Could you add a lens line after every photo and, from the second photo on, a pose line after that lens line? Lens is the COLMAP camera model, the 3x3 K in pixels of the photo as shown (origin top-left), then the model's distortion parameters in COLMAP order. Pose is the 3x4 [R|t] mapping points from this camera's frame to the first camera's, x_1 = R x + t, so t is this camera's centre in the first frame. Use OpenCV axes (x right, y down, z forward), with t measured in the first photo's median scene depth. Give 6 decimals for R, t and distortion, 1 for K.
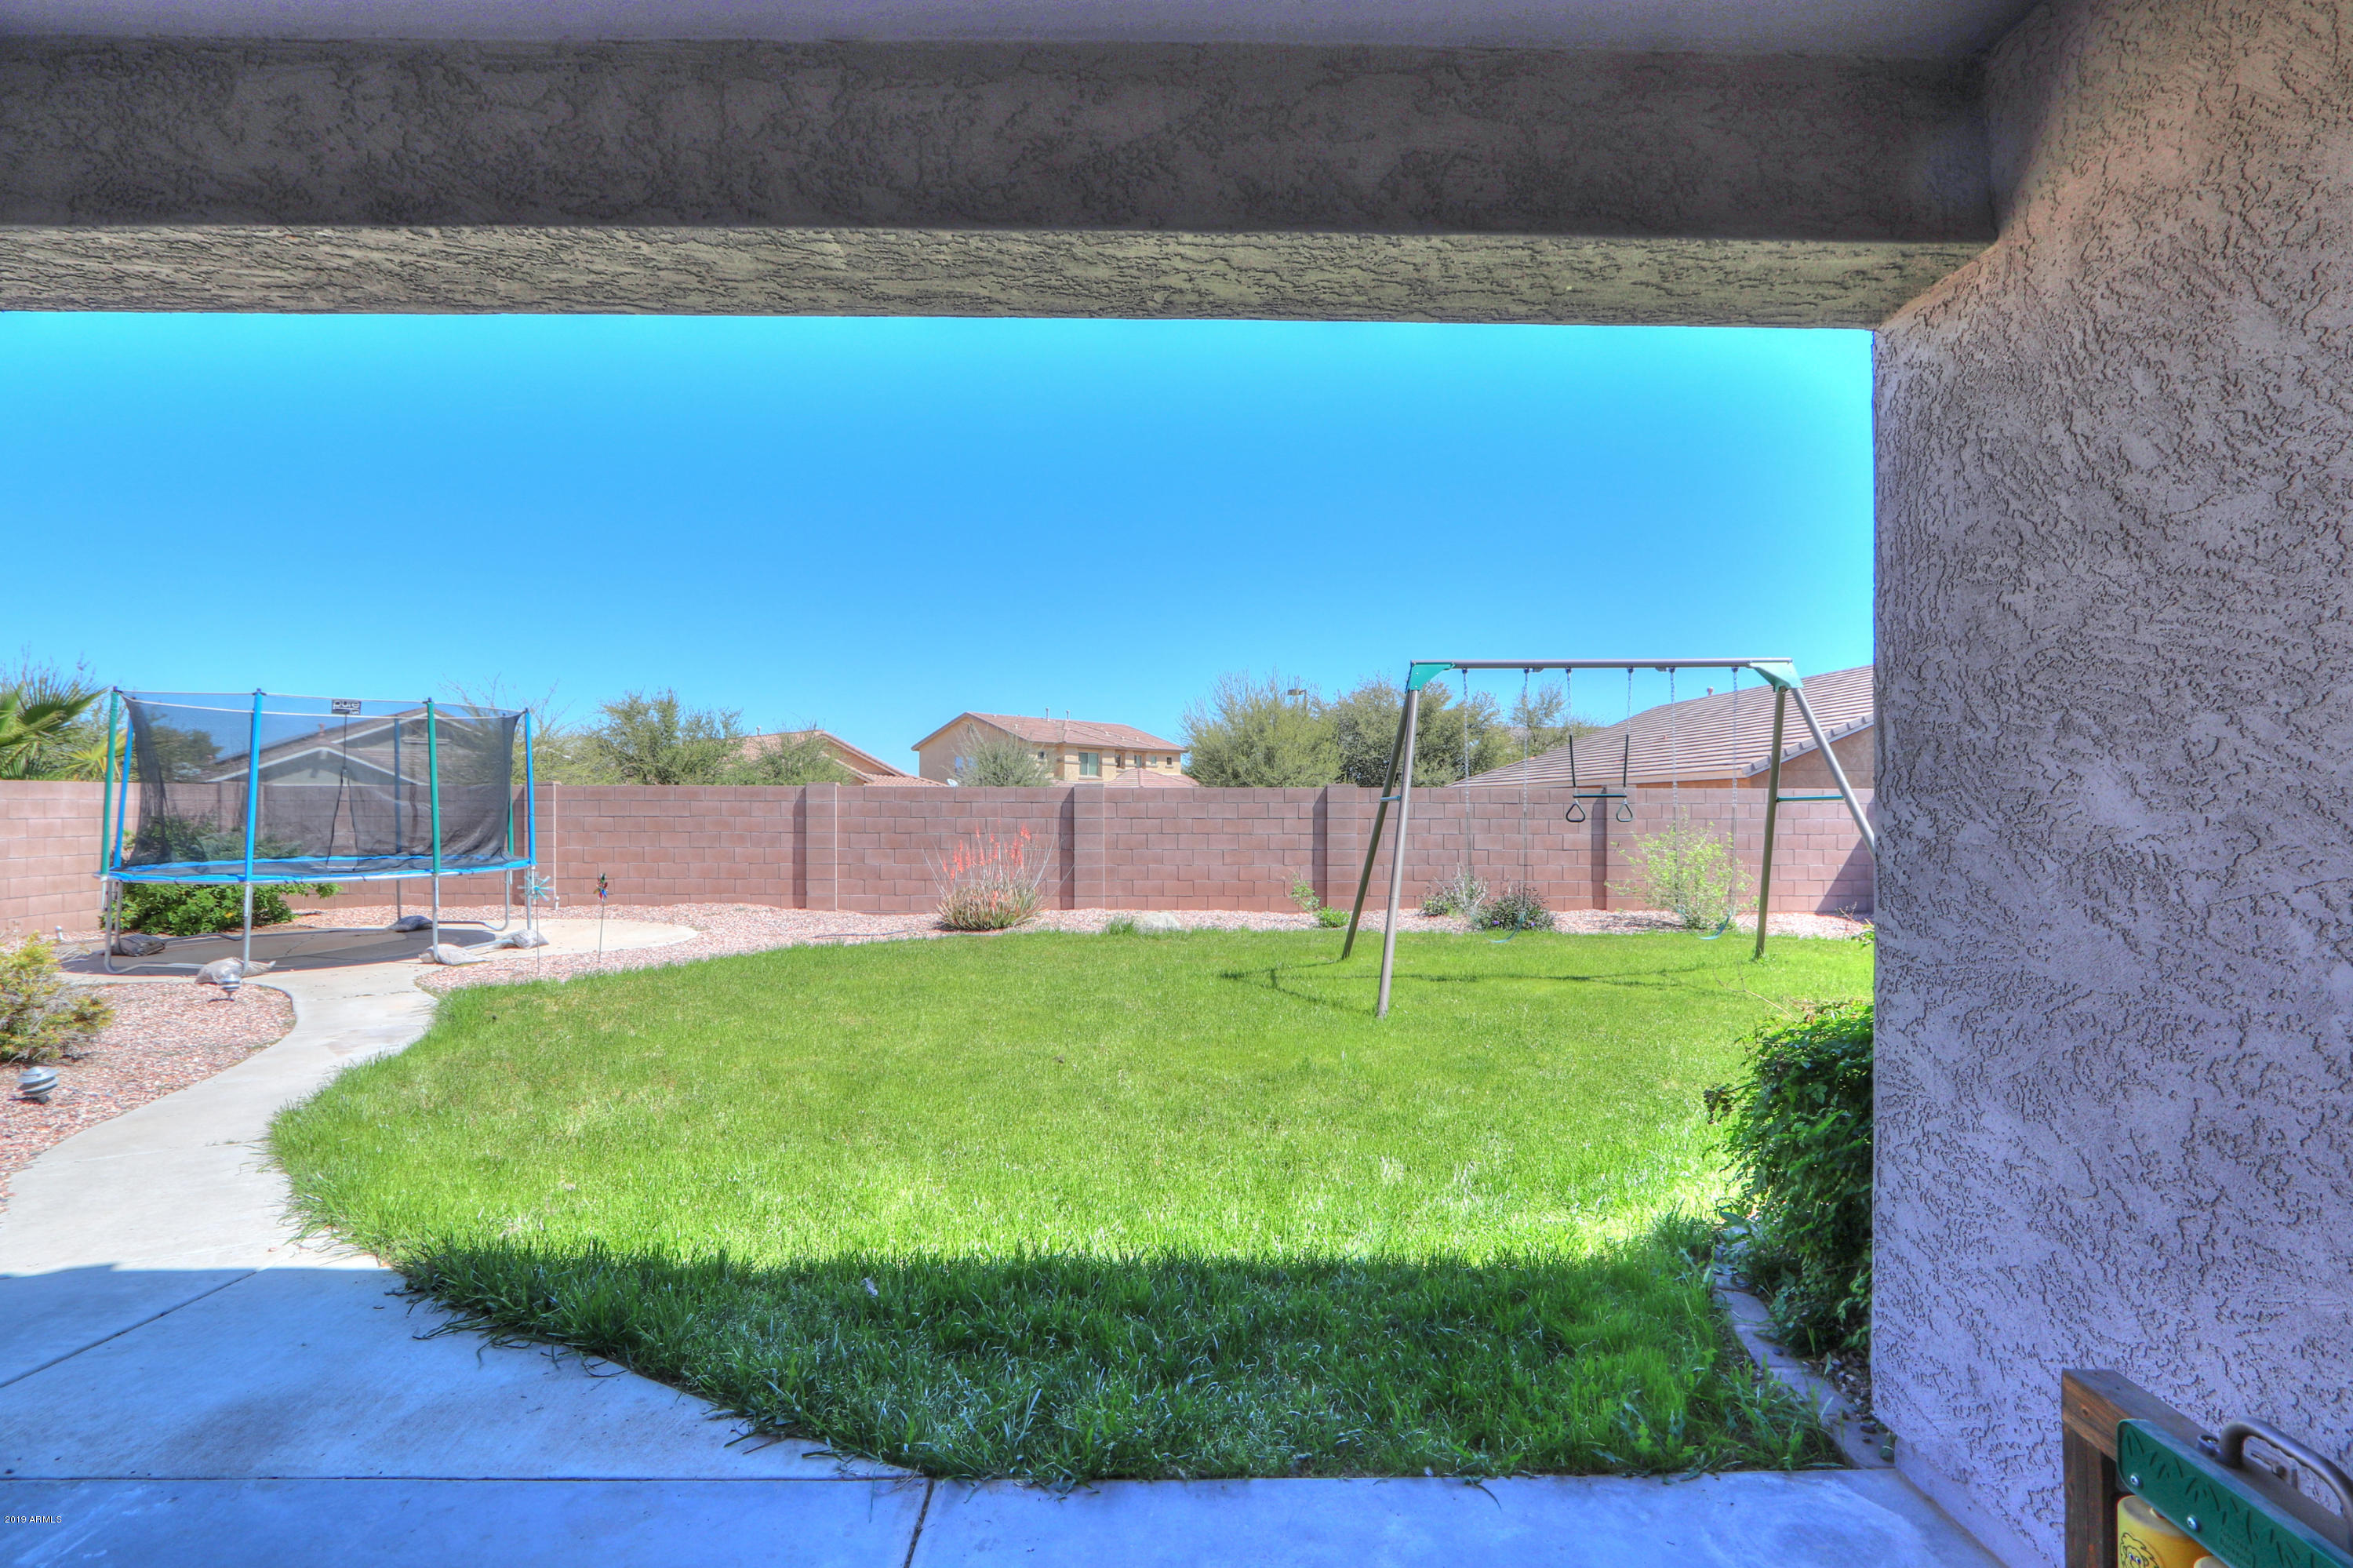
lens RADIAL K [[1114.4, 0, 1201.3], [0, 1114.4, 793.3], [0, 0, 1]] dist [-0.022201, 0.004794]
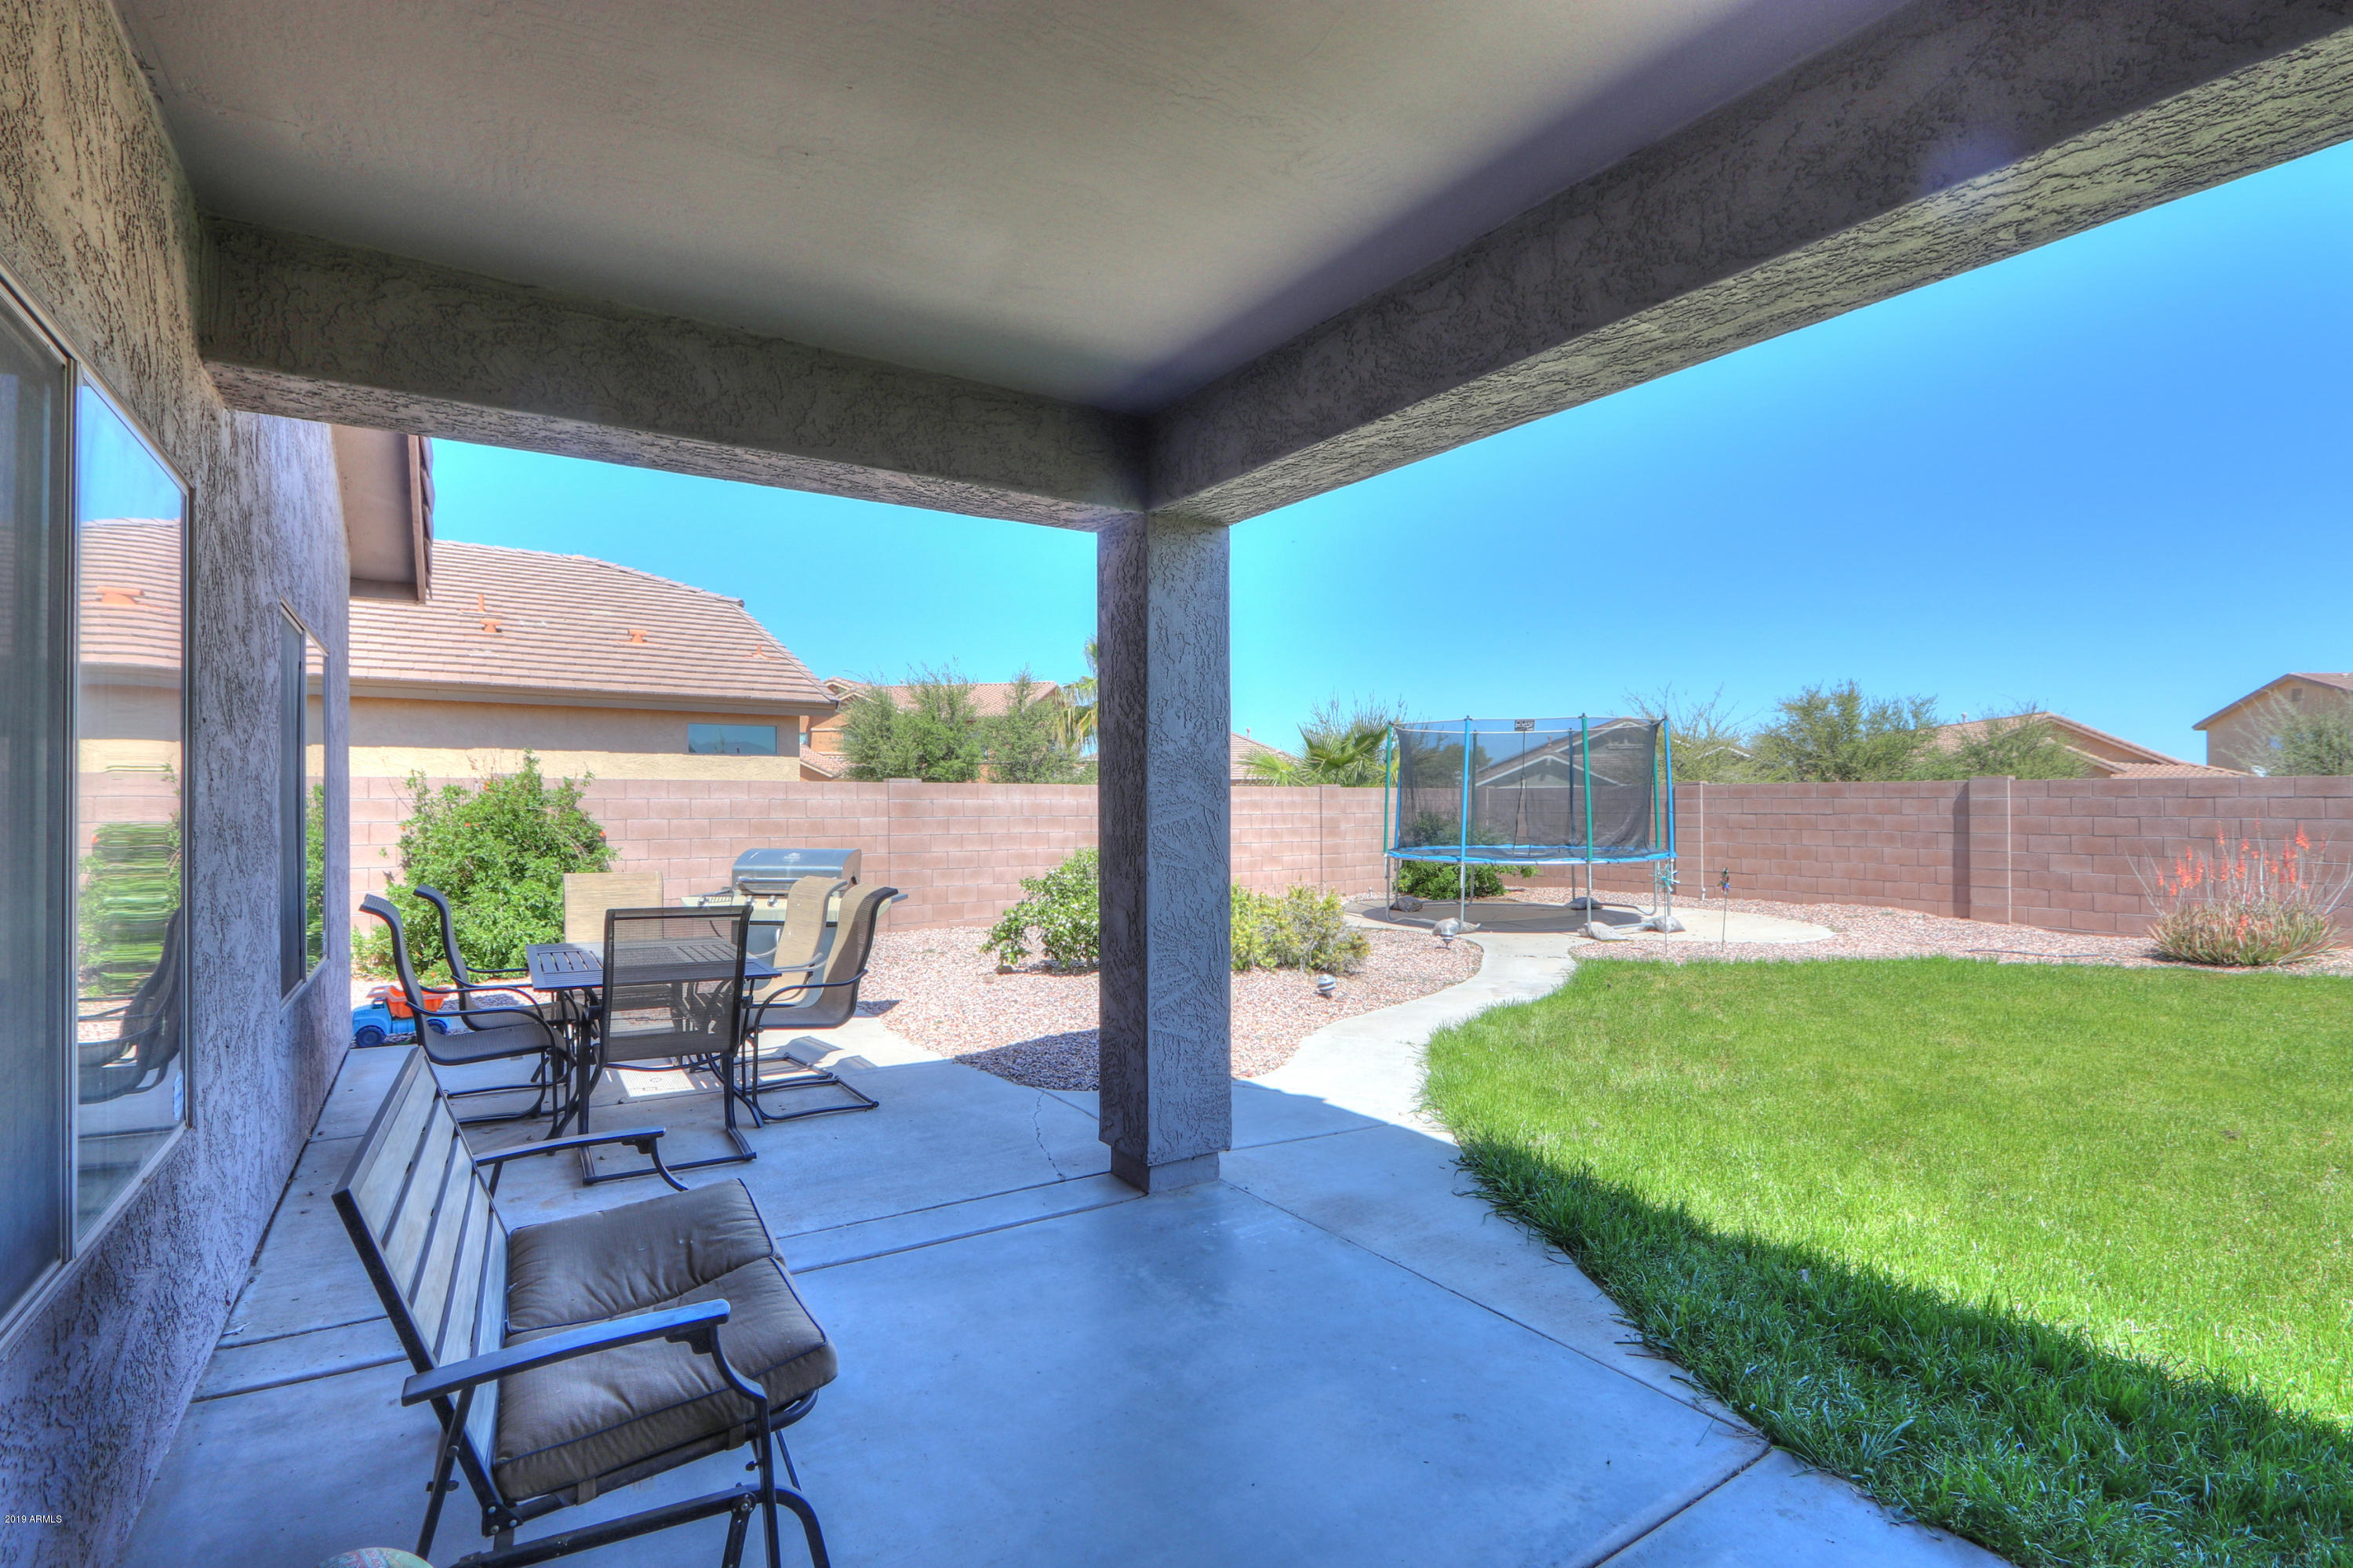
lens RADIAL K [[1114.4, 0, 1168.6], [0, 1114.4, 787.0], [0, 0, 1]] dist [-0.022201, 0.004794]
pose [[0.528501, -0.014267, -0.848813, 0.234545], [0.011588, 0.999887, -0.009591, -0.001883], [0.848853, -0.004767, 0.528607, -0.026640]]
